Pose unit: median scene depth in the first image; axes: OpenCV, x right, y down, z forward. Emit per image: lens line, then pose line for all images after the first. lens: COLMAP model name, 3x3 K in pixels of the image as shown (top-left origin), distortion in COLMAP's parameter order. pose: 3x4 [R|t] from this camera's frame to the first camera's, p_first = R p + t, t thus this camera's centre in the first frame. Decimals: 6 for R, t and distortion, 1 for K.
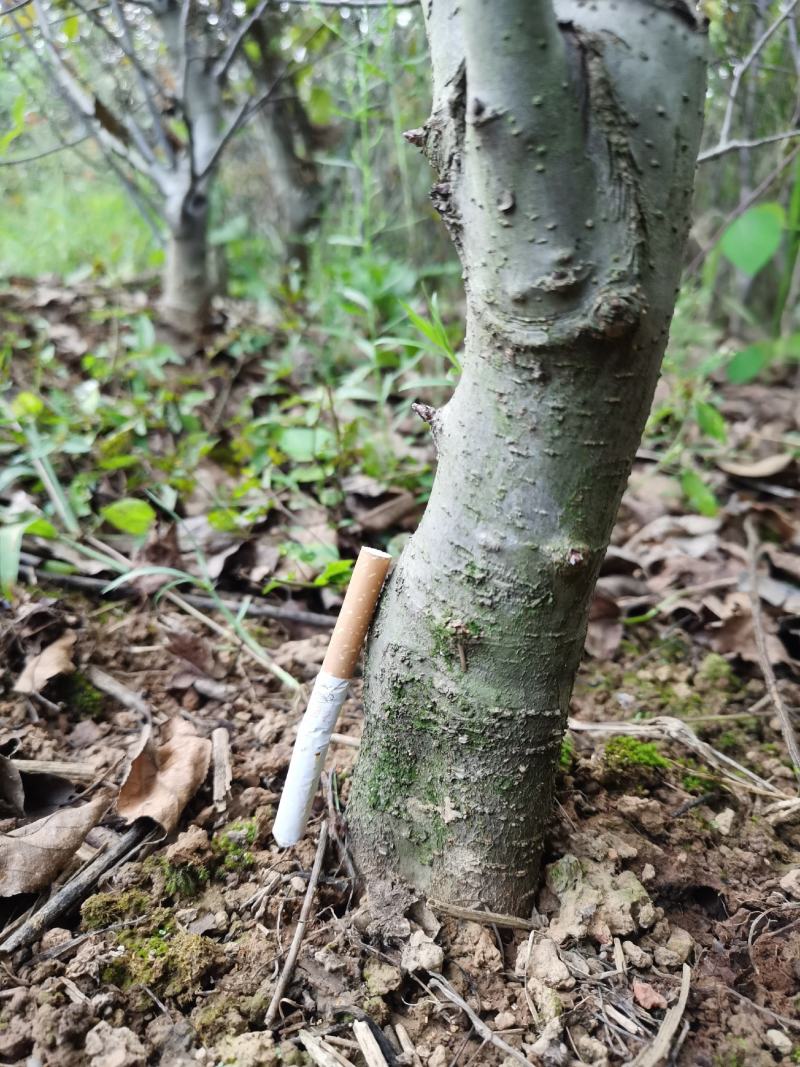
lens RADIAL K [[897.9, 0, 401.7], [0, 897.9, 536.9], [0, 0, 1]] dist [-0.028291, -0.008392]
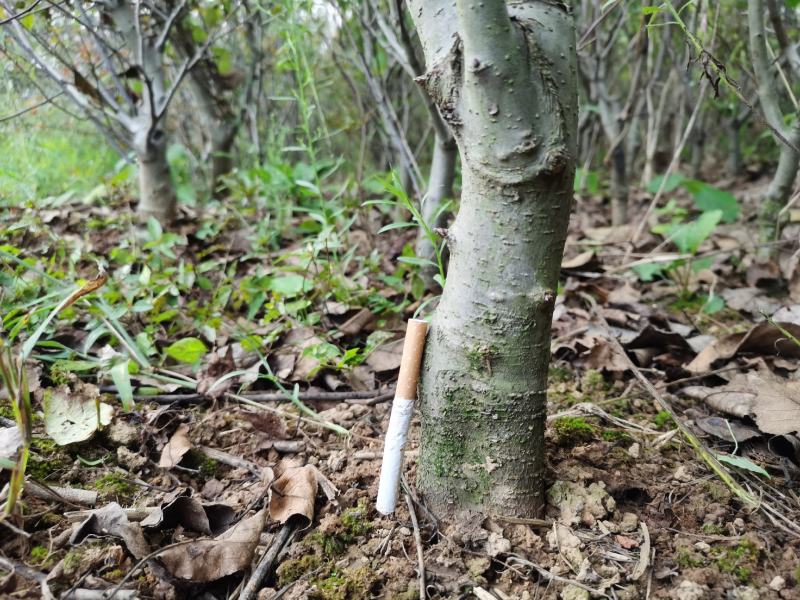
lens RADIAL K [[673.2, 0, 400.0], [0, 673.2, 300.0], [0, 0, 1]] dist [-0.028291, -0.008392]
pose [[0.974803, -0.151880, 0.163376, -0.272208], [0.165541, 0.983463, -0.073458, 0.068643], [-0.149518, 0.098652, 0.983825, -0.242173]]
